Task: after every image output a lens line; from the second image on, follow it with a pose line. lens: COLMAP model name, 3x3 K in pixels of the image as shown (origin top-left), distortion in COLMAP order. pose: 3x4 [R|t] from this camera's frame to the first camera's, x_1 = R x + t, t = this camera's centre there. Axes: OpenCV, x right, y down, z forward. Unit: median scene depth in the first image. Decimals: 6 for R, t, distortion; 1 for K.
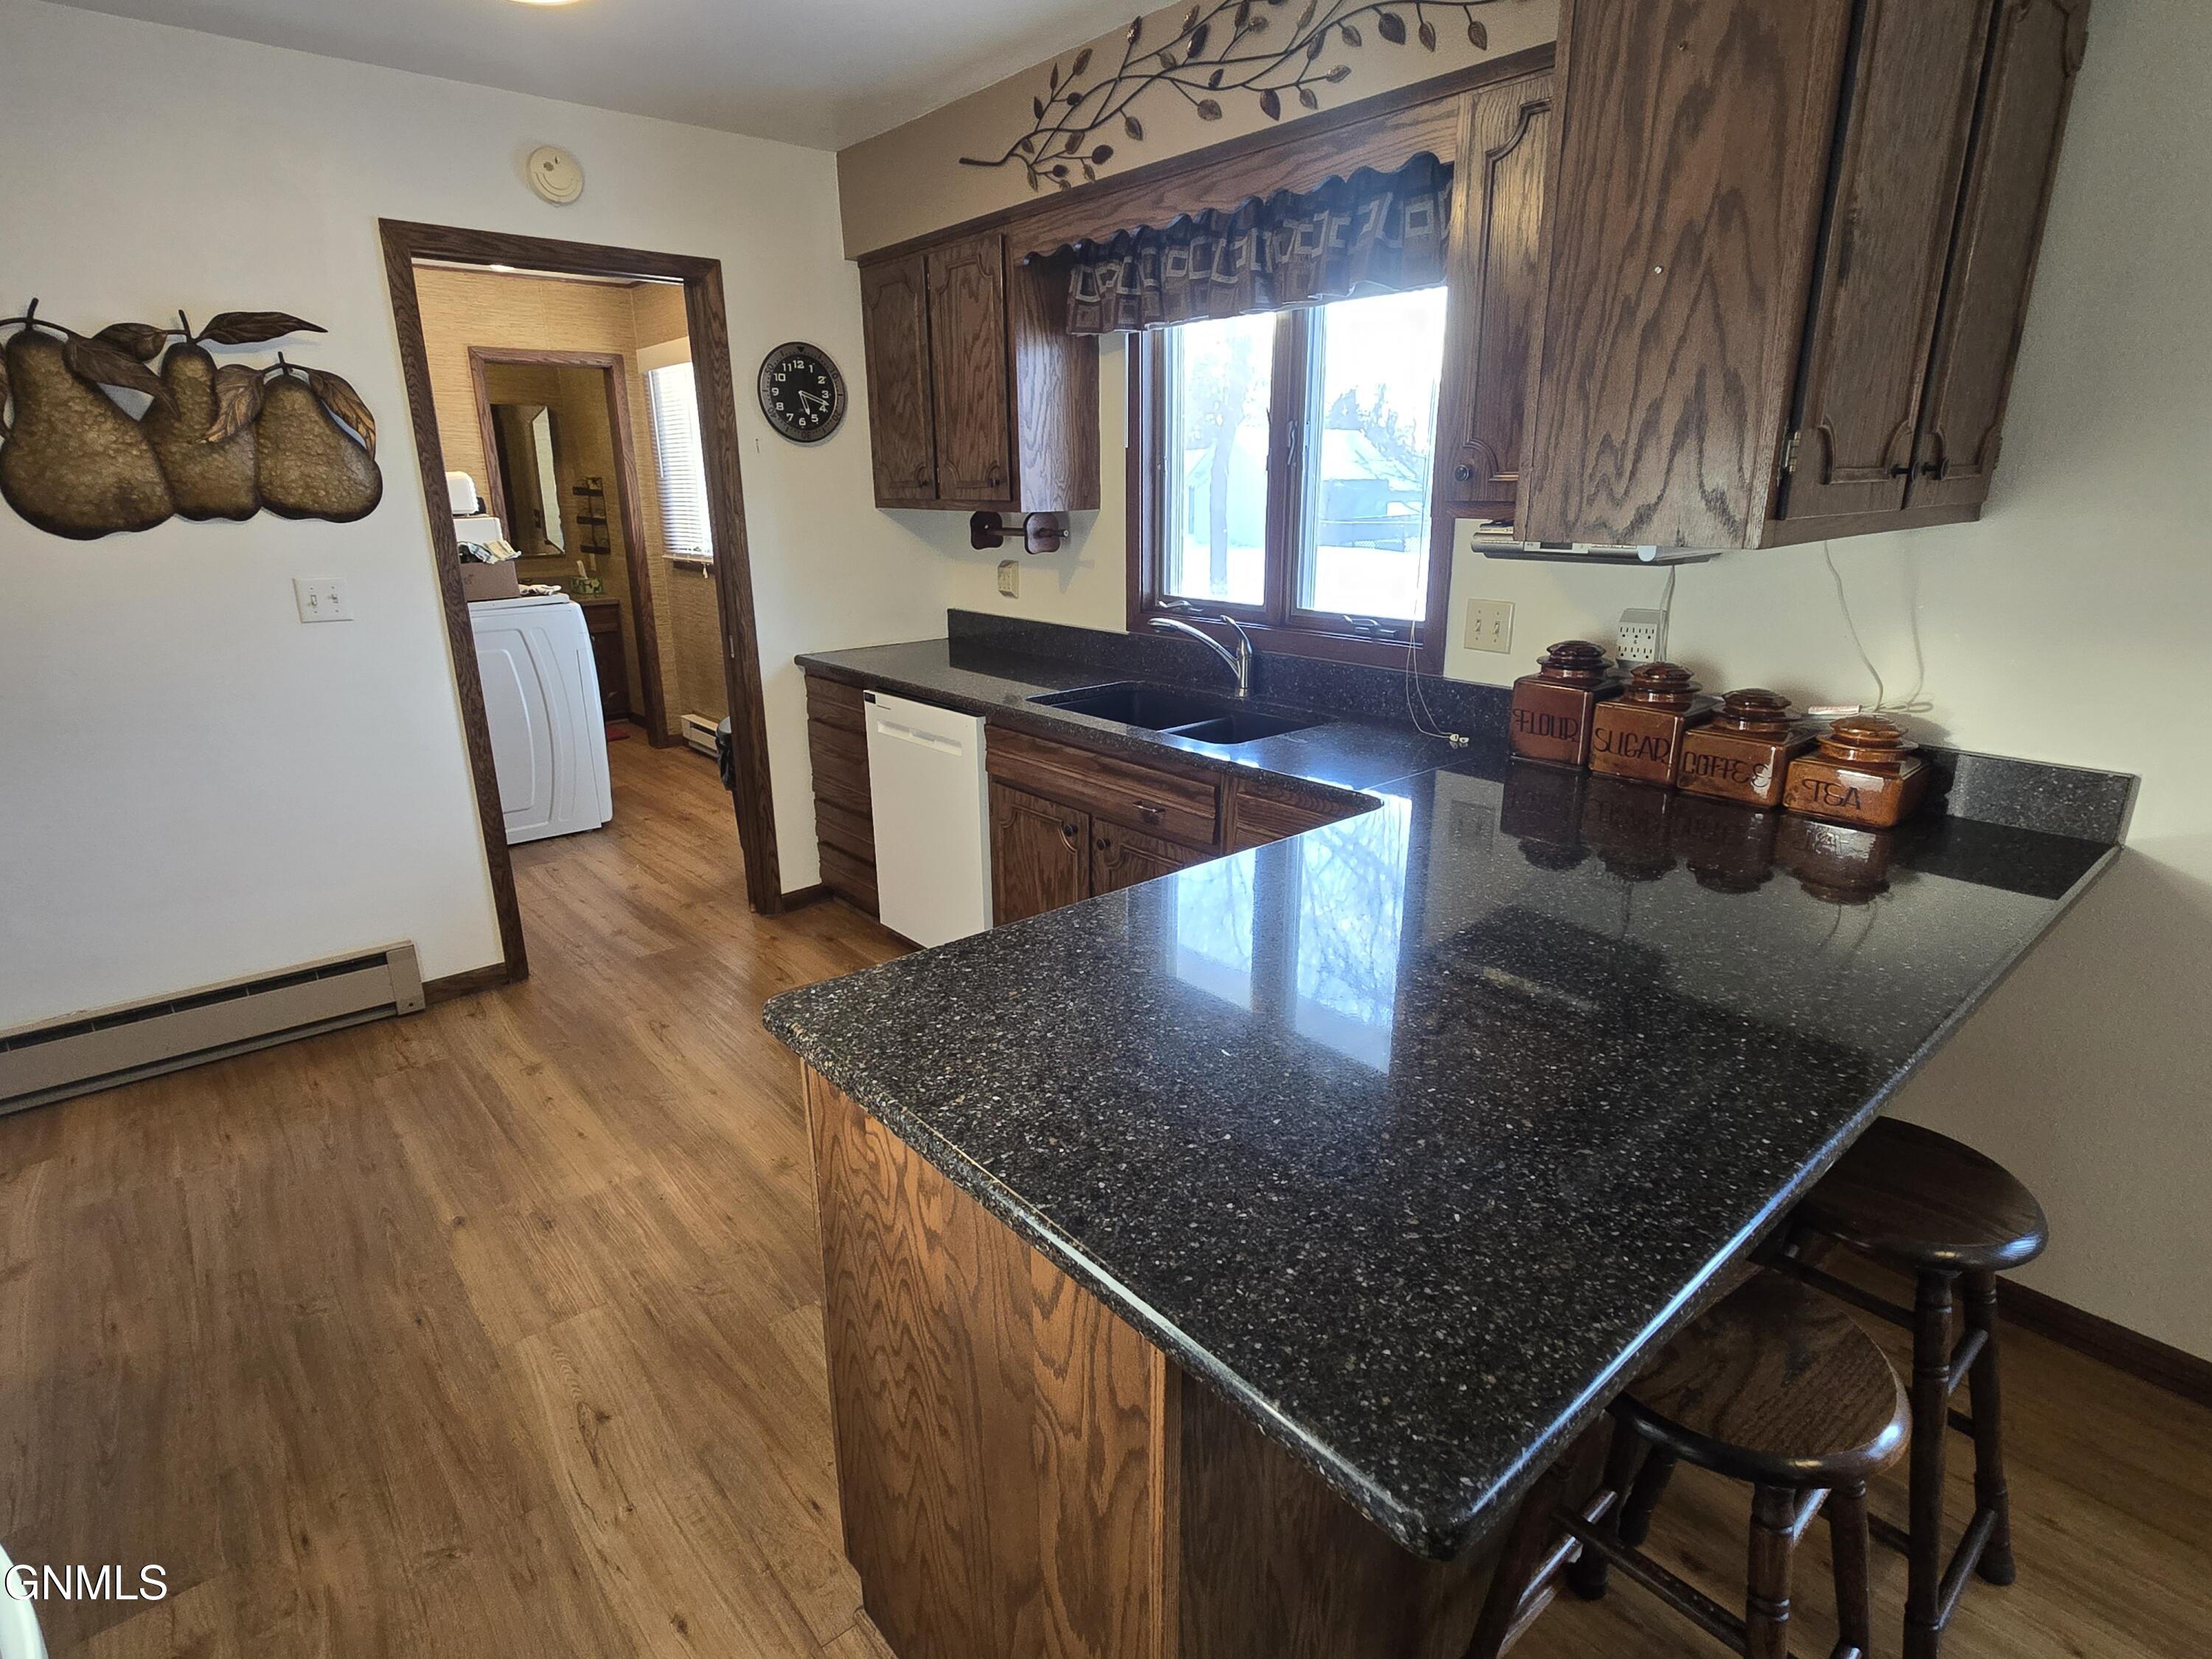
lens RADIAL K [[1140.2, 0, 1107.6], [0, 1140.2, 818.2], [0, 0, 1]] dist [0.000055, 0.002691]
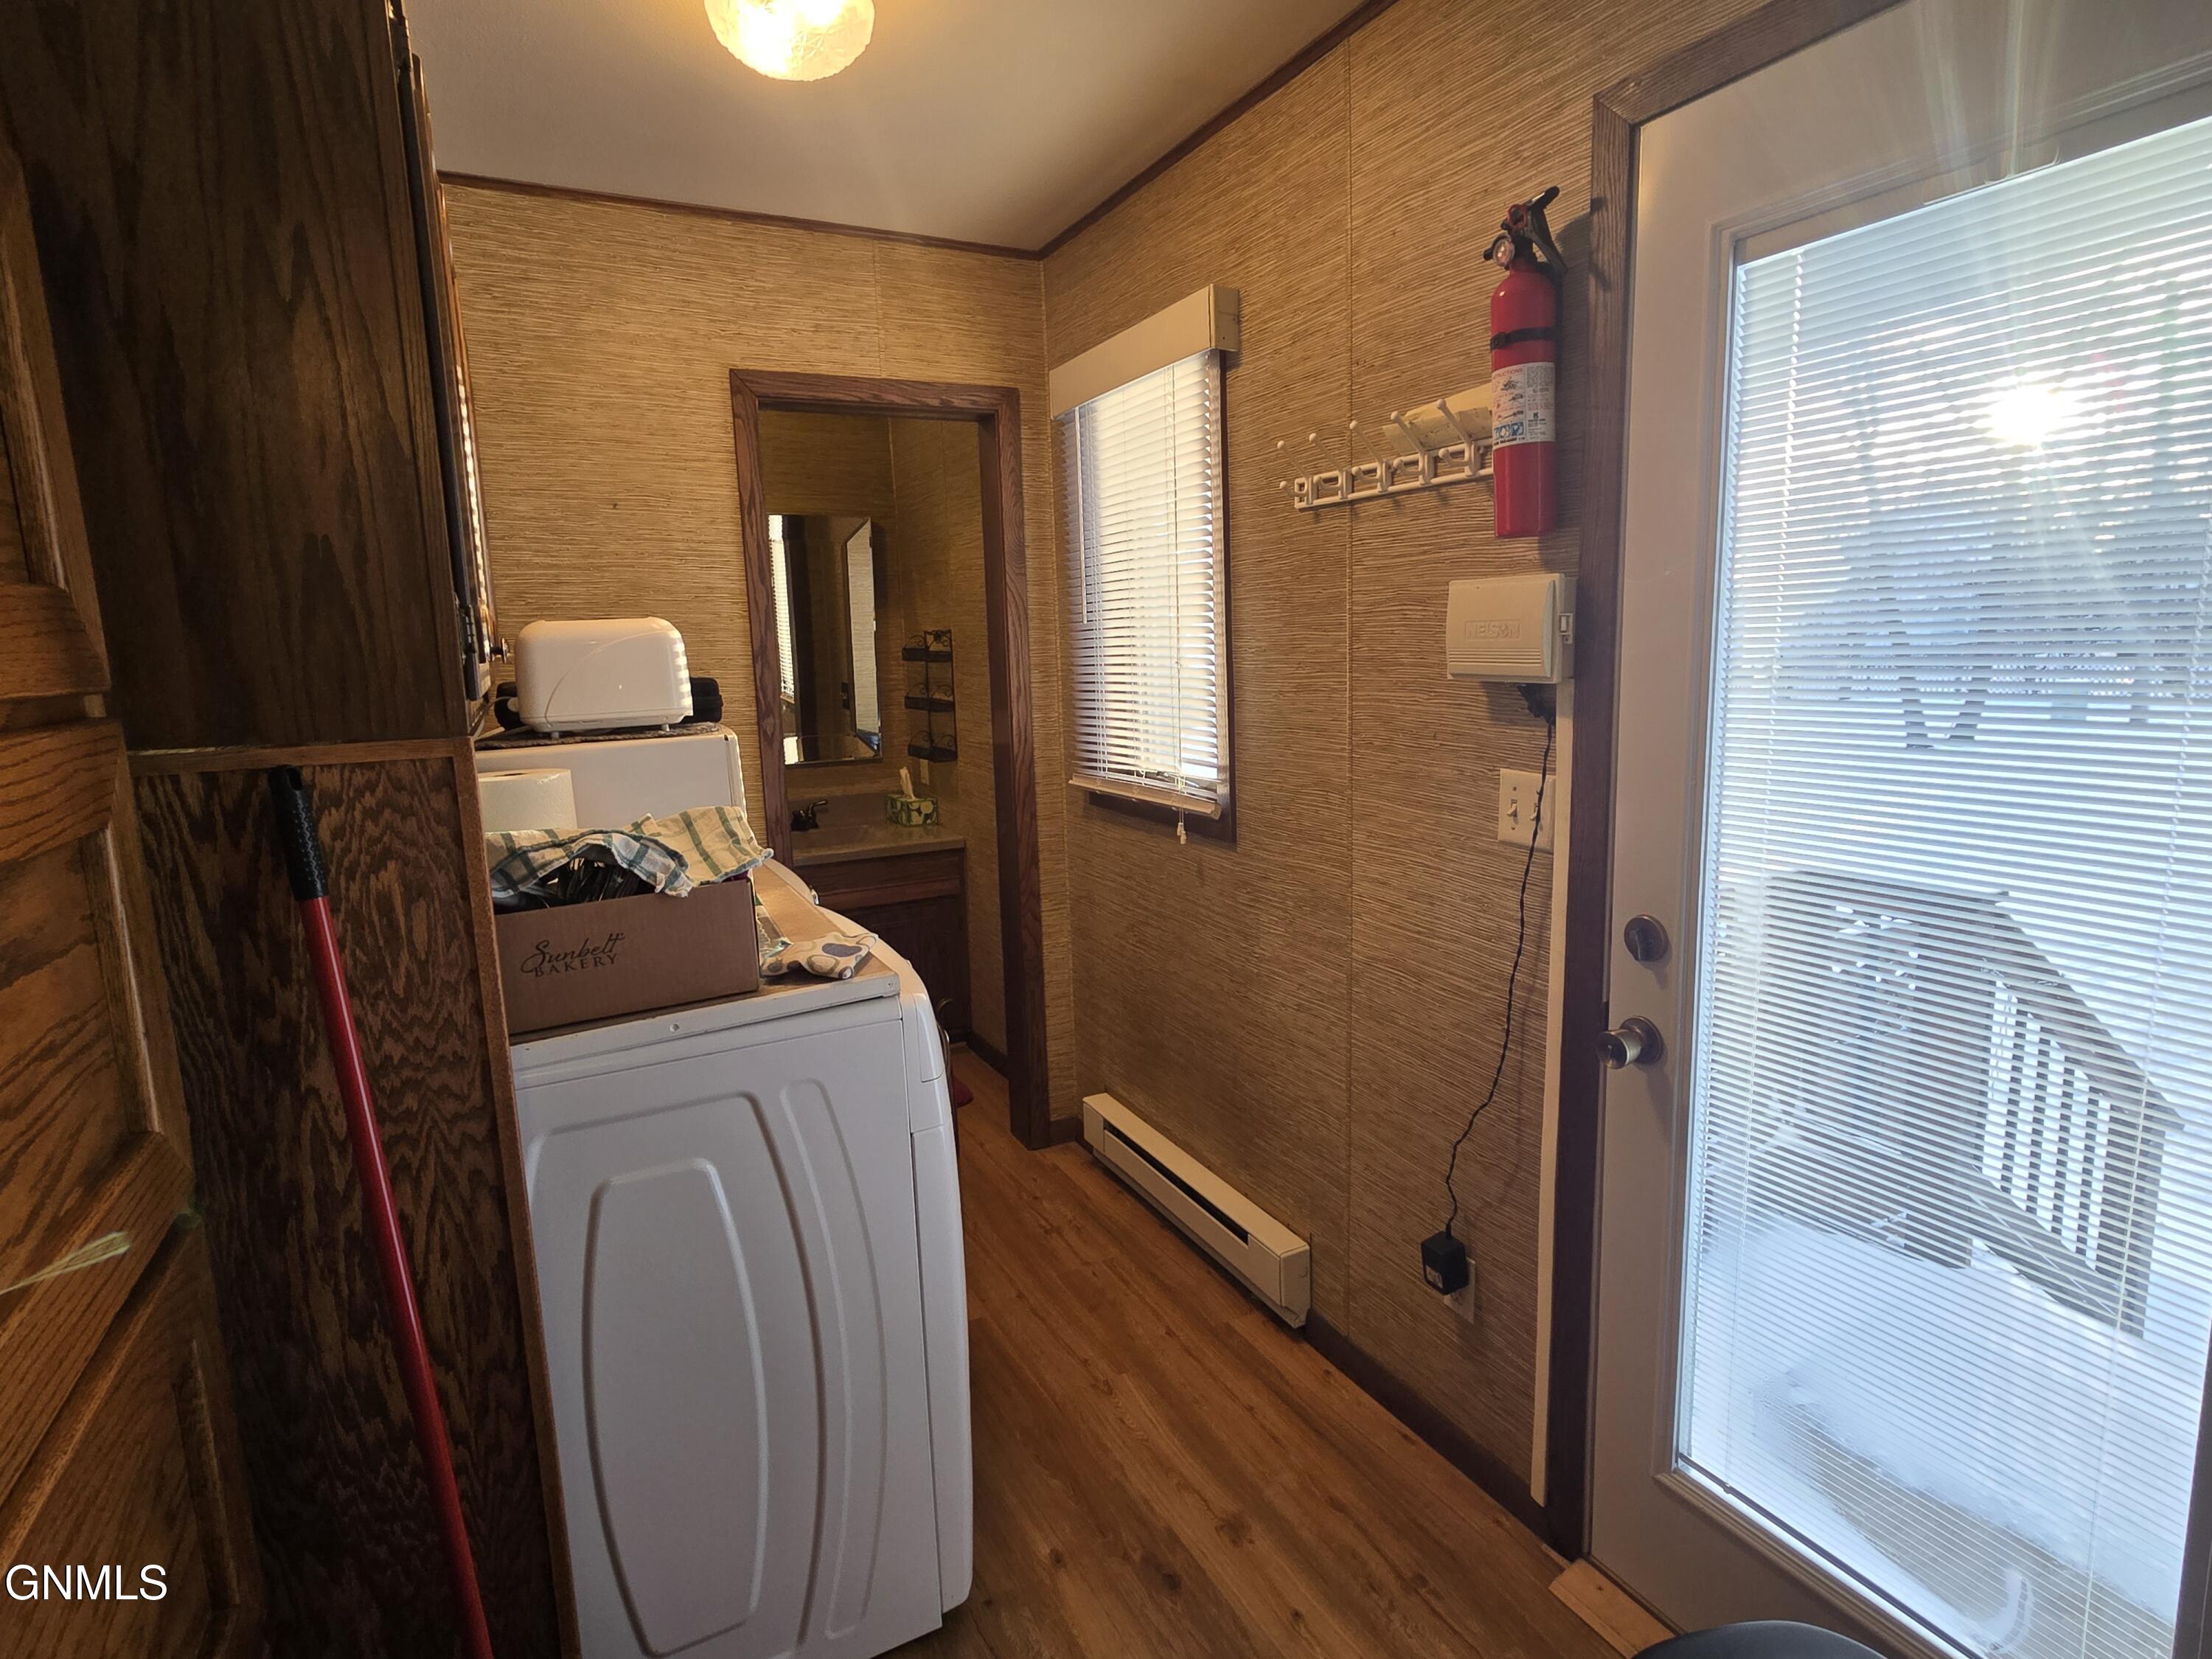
lens RADIAL K [[1140.2, 0, 1107.6], [0, 1140.2, 818.2], [0, 0, 1]] dist [0.000055, 0.002691]
pose [[0.973082, 0.012361, -0.230128, -0.291065], [-0.041752, 0.991492, -0.123290, -0.171514], [0.226646, 0.129580, 0.965319, 0.593312]]
